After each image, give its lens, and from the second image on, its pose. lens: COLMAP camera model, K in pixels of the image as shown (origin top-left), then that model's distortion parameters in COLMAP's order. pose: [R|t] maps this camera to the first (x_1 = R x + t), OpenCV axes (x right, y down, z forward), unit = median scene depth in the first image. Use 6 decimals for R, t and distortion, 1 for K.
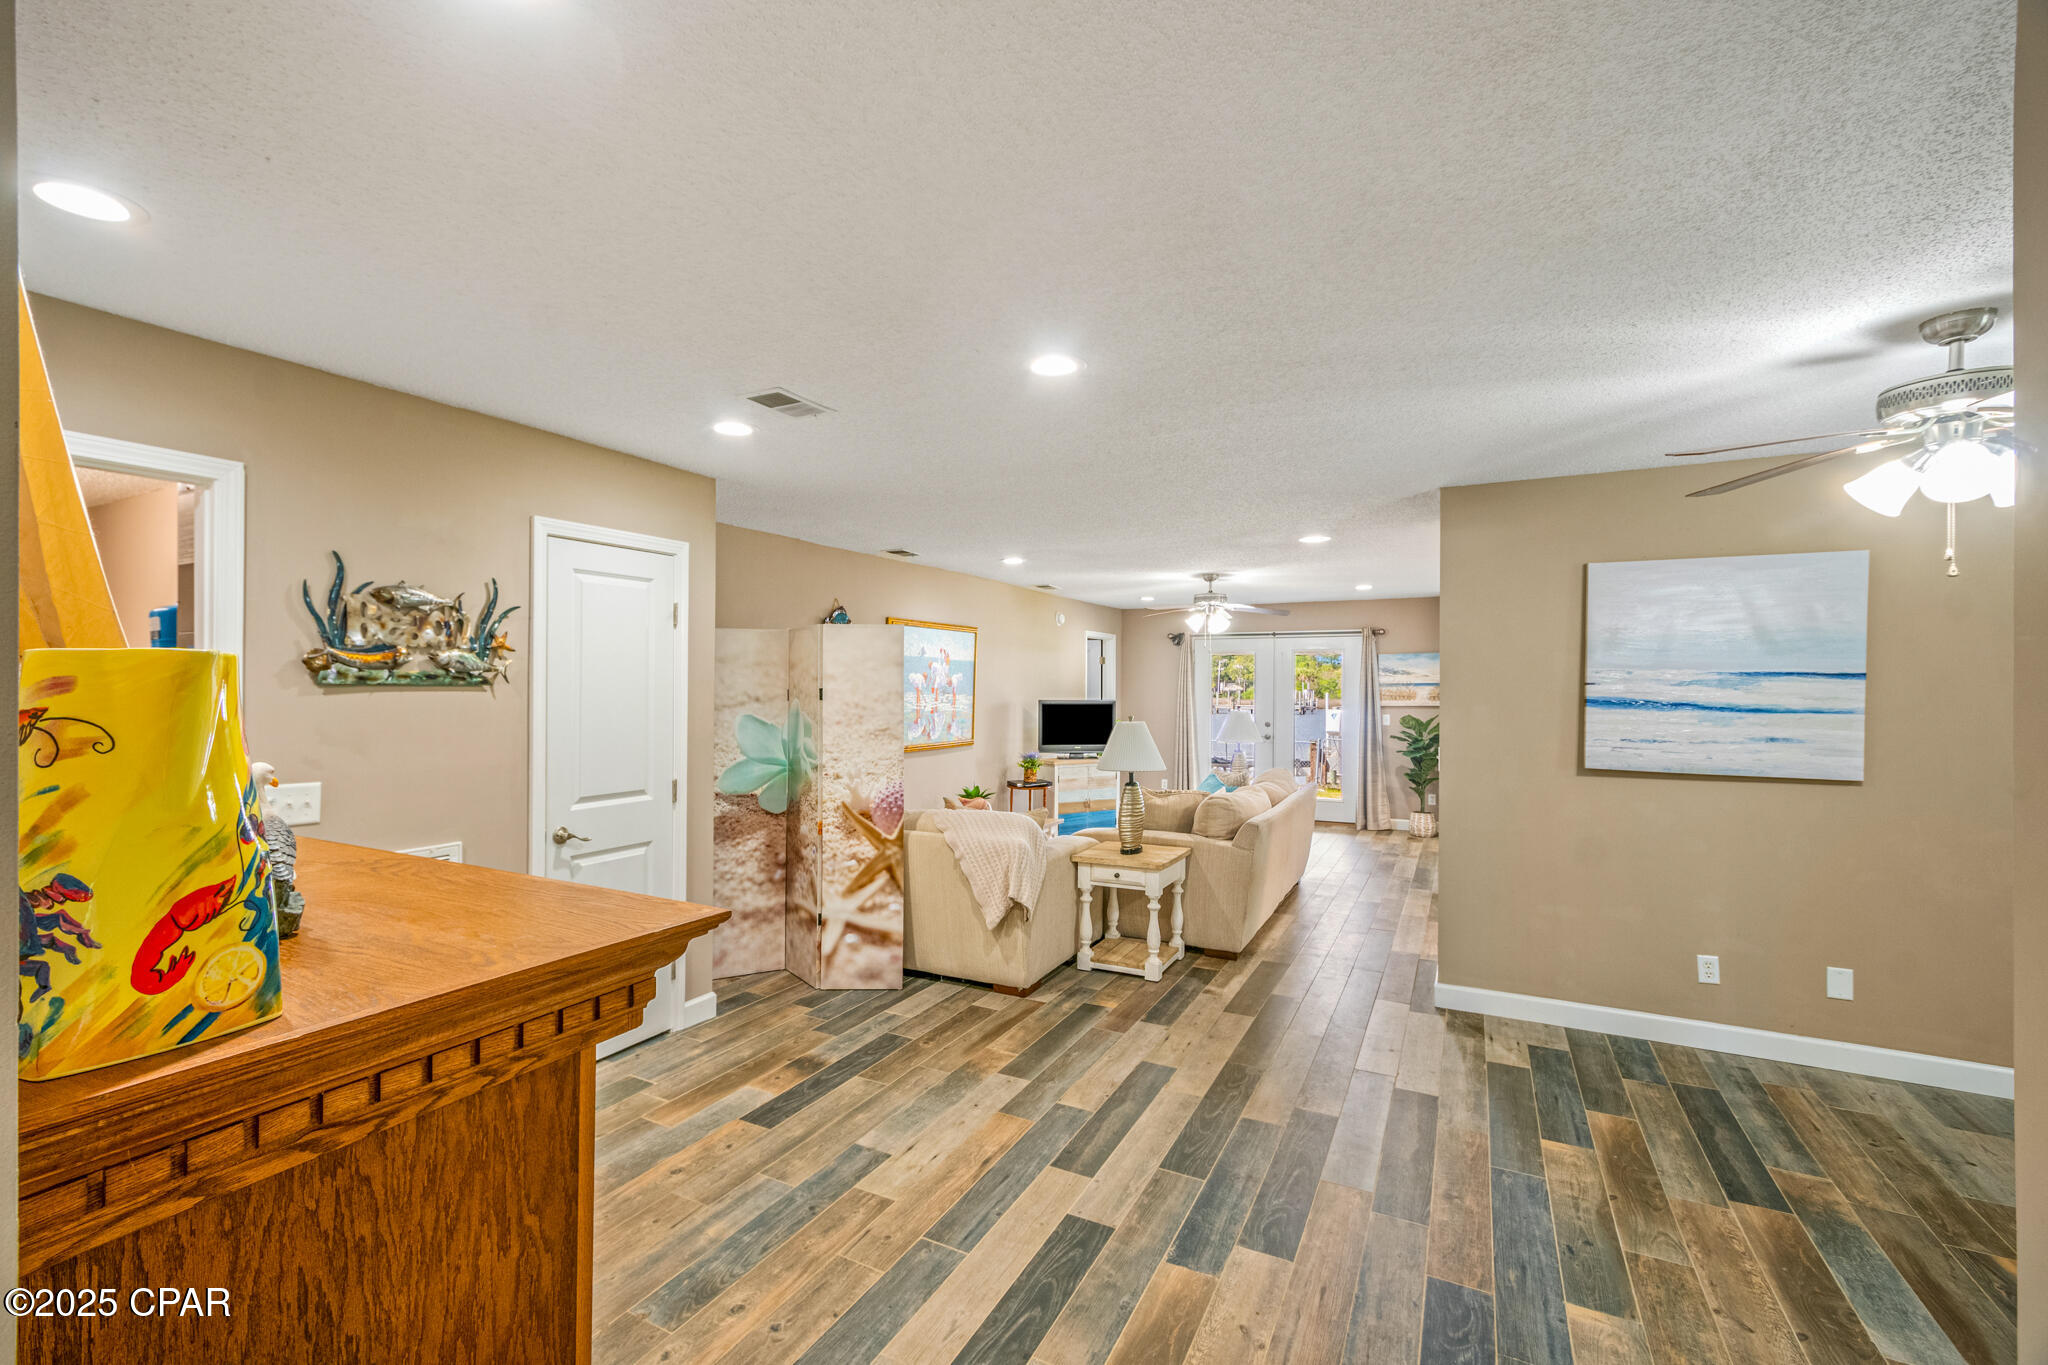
lens RADIAL K [[817.3, 0, 1010.8], [0, 817.3, 689.3], [0, 0, 1]] dist [-0.003952, -0.000129]
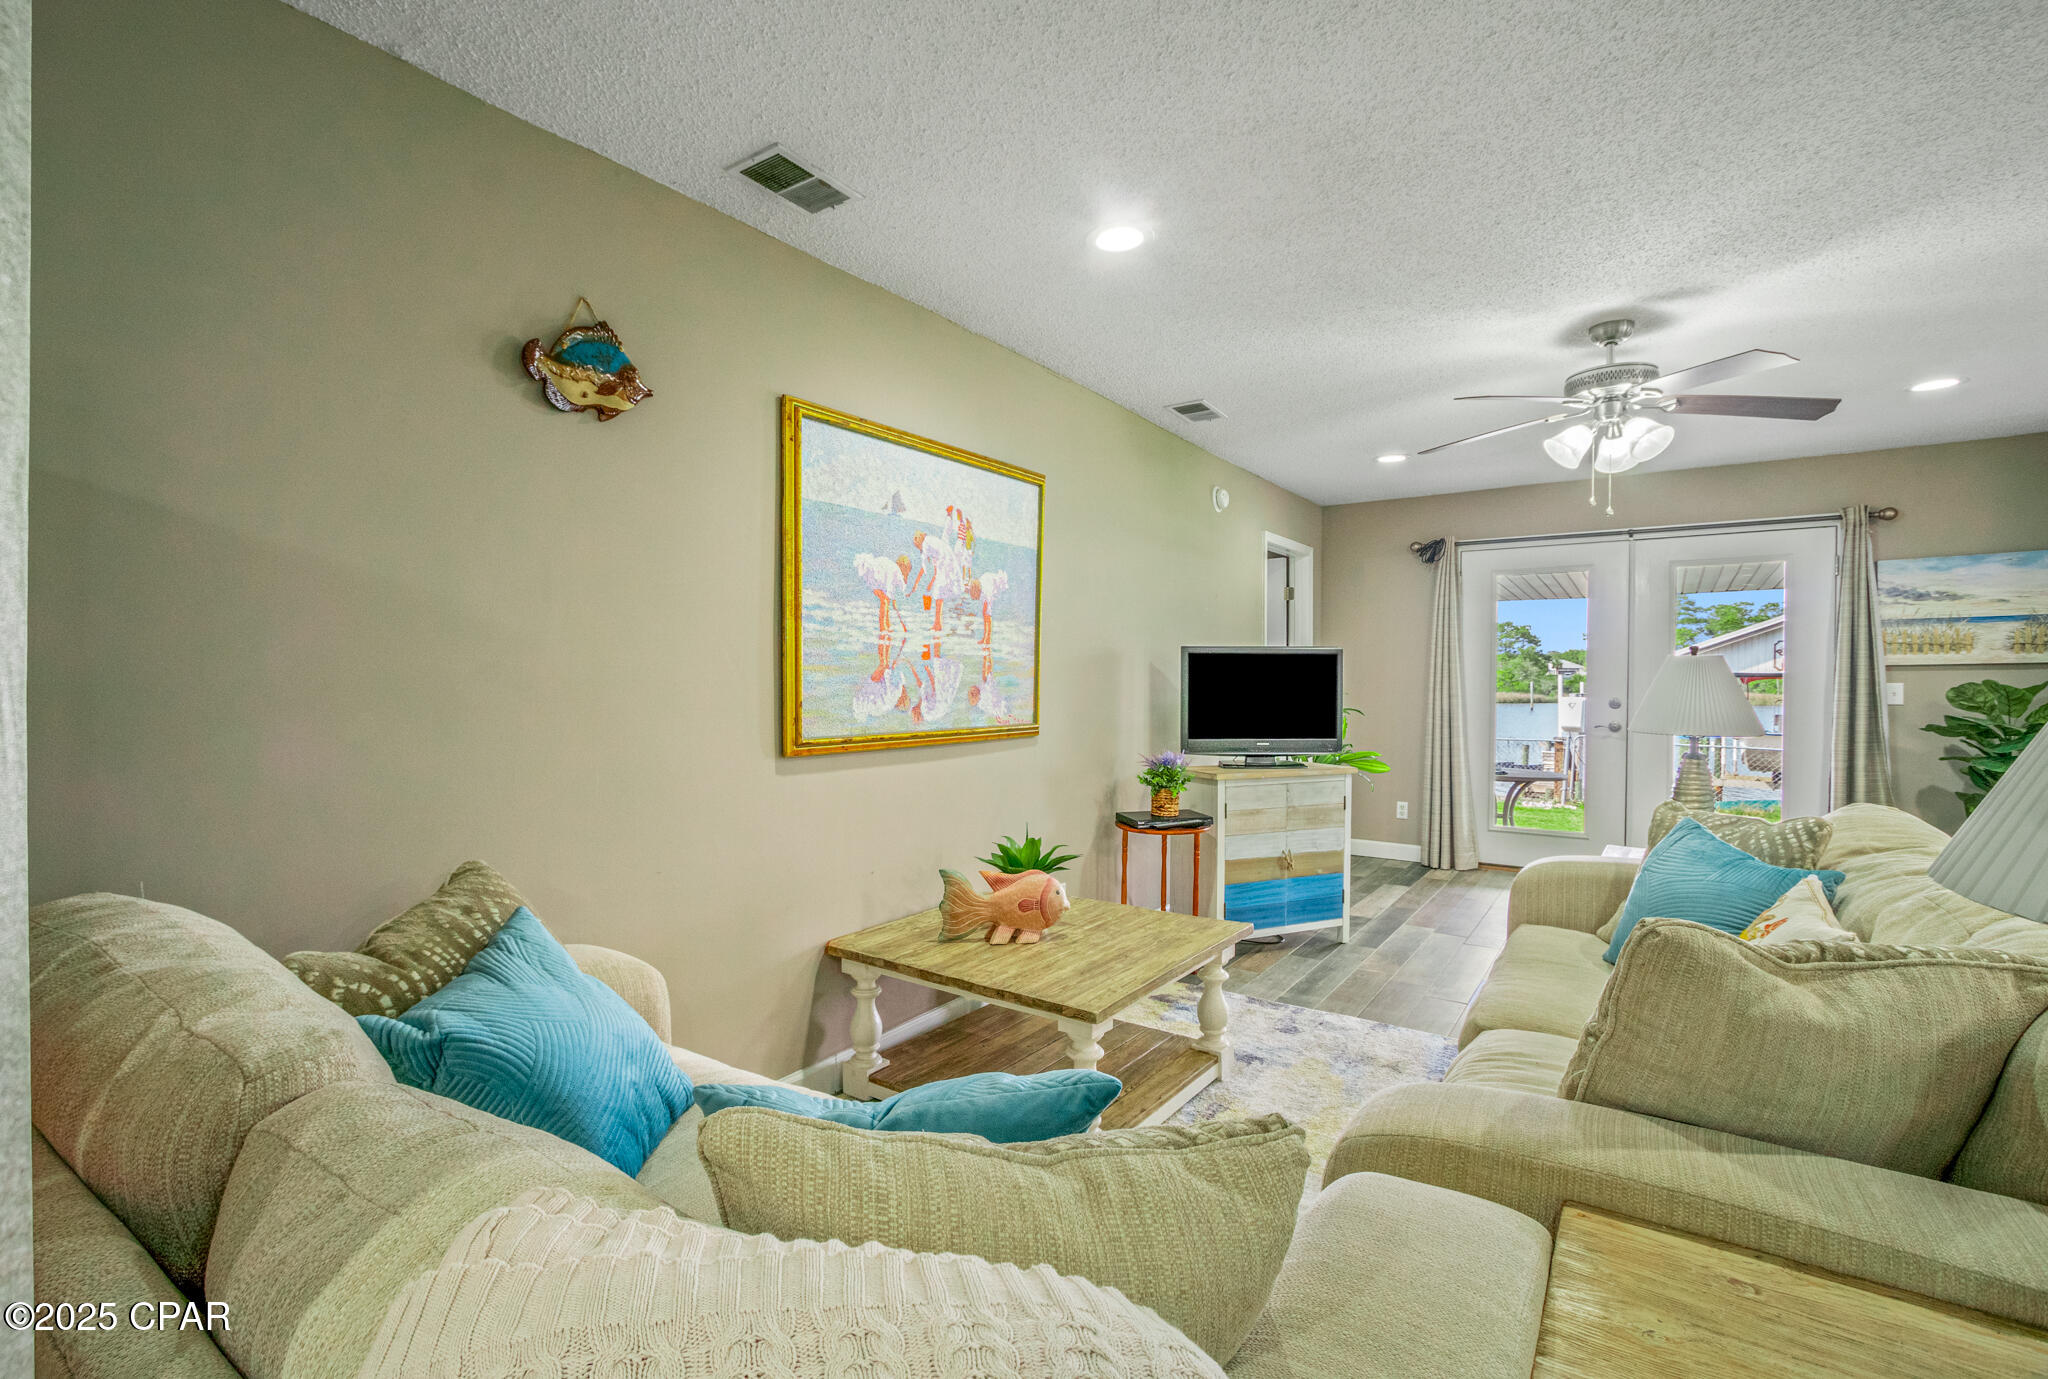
lens RADIAL K [[857.0, 0, 1012.0], [0, 857.0, 680.5], [0, 0, 1]] dist [0.000972, 0.000077]
pose [[0.989289, -0.003226, -0.145938, 0.008983], [0.002806, 0.999991, -0.003084, 0.036415], [0.145946, 0.002641, 0.989289, 0.500312]]
